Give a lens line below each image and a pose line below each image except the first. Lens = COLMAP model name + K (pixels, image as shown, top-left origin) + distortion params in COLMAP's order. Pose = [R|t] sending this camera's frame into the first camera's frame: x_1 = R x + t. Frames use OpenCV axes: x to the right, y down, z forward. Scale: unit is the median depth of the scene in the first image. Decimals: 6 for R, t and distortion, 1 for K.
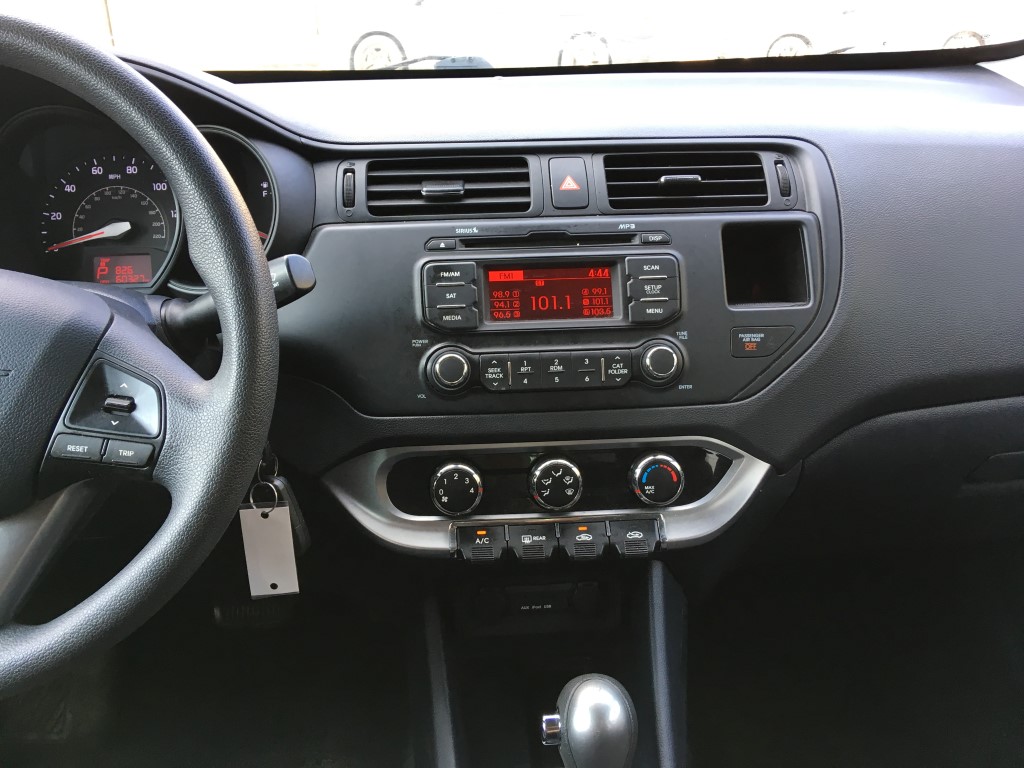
lens RADIAL K [[863.9, 0, 513.2], [0, 863.9, 387.7], [0, 0, 1]] dist [0.106945, -0.165681]
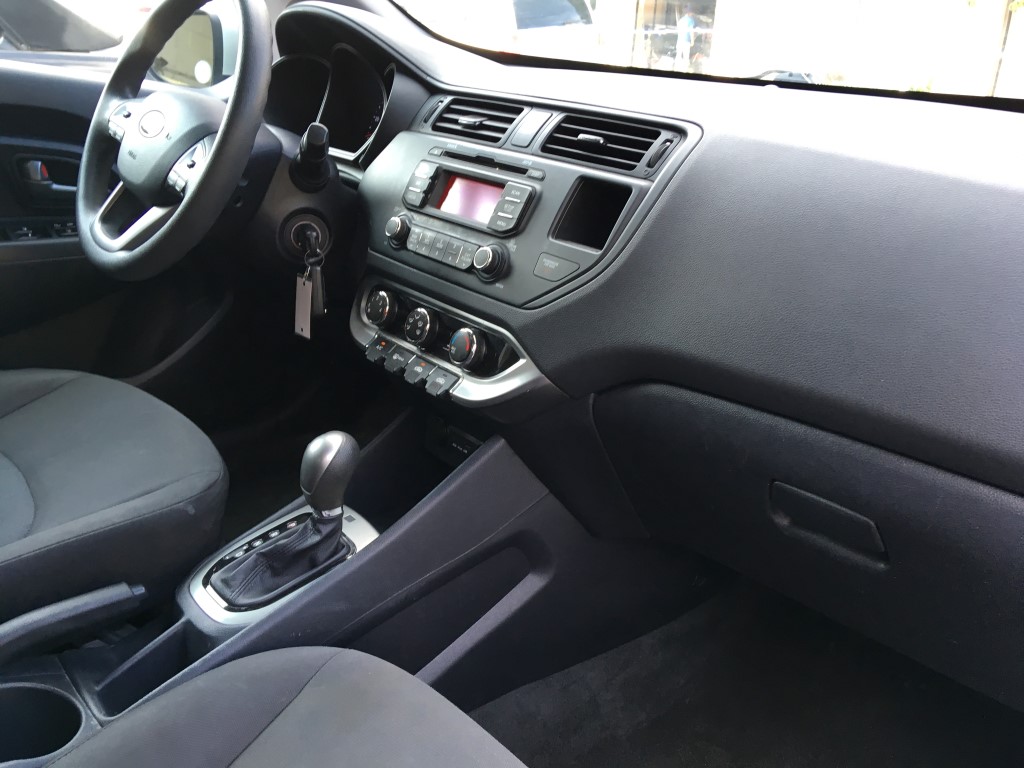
lens RADIAL K [[863.9, 0, 513.7], [0, 863.9, 382.6], [0, 0, 1]] dist [0.106945, -0.165681]
pose [[0.598765, 0.340625, -0.724883, 1.184371], [-0.384701, 0.916132, 0.112725, -0.023464], [0.702486, 0.211367, 0.679586, 0.172938]]
